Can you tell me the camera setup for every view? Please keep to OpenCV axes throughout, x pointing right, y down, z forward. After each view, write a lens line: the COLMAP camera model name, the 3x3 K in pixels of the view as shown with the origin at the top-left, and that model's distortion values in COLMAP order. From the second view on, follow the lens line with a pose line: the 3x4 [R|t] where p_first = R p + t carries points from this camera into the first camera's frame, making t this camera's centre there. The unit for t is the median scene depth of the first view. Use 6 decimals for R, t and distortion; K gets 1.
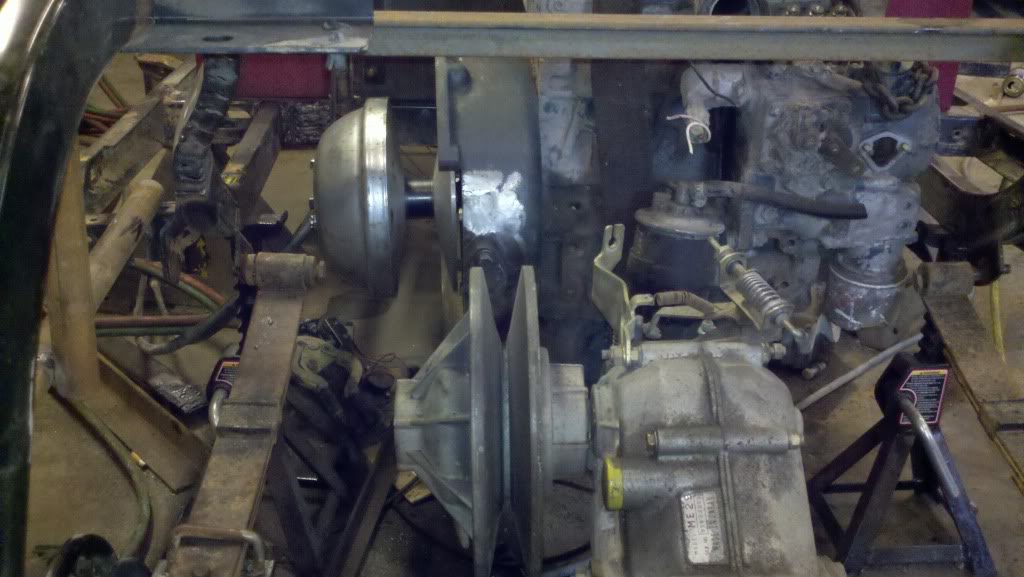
lens RADIAL K [[1144.3, 0, 511.5], [0, 1144.3, 287.6], [0, 0, 1]] dist [-0.005462, 0.000000]
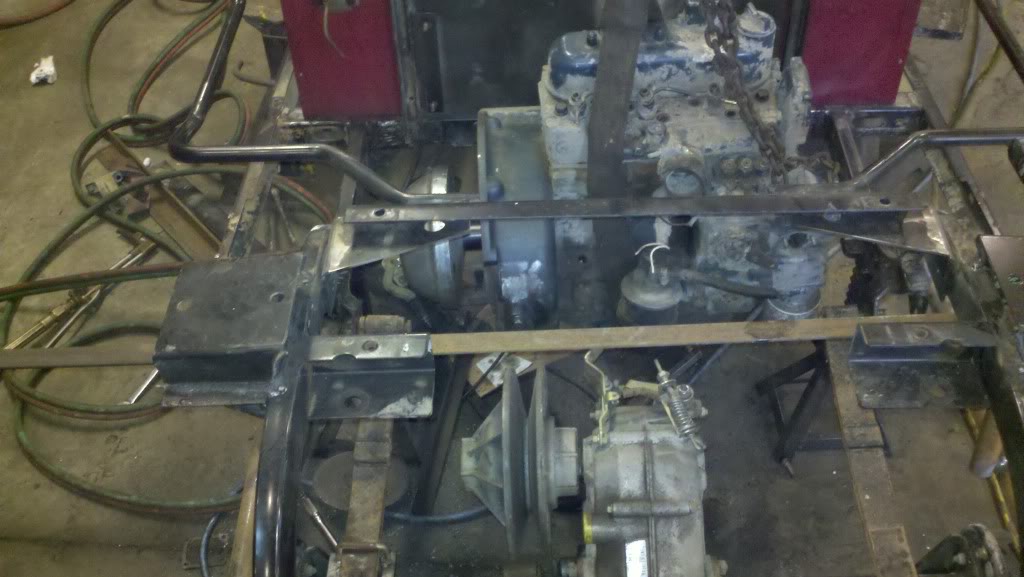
lens RADIAL K [[1144.3, 0, 512.3], [0, 1144.3, 289.5], [0, 0, 1]] dist [-0.005462, 0.000000]
pose [[0.996978, -0.013279, -0.076544, 0.096674], [0.038852, 0.938445, 0.343236, -0.660340], [0.067275, -0.345173, 0.936125, -0.430012]]
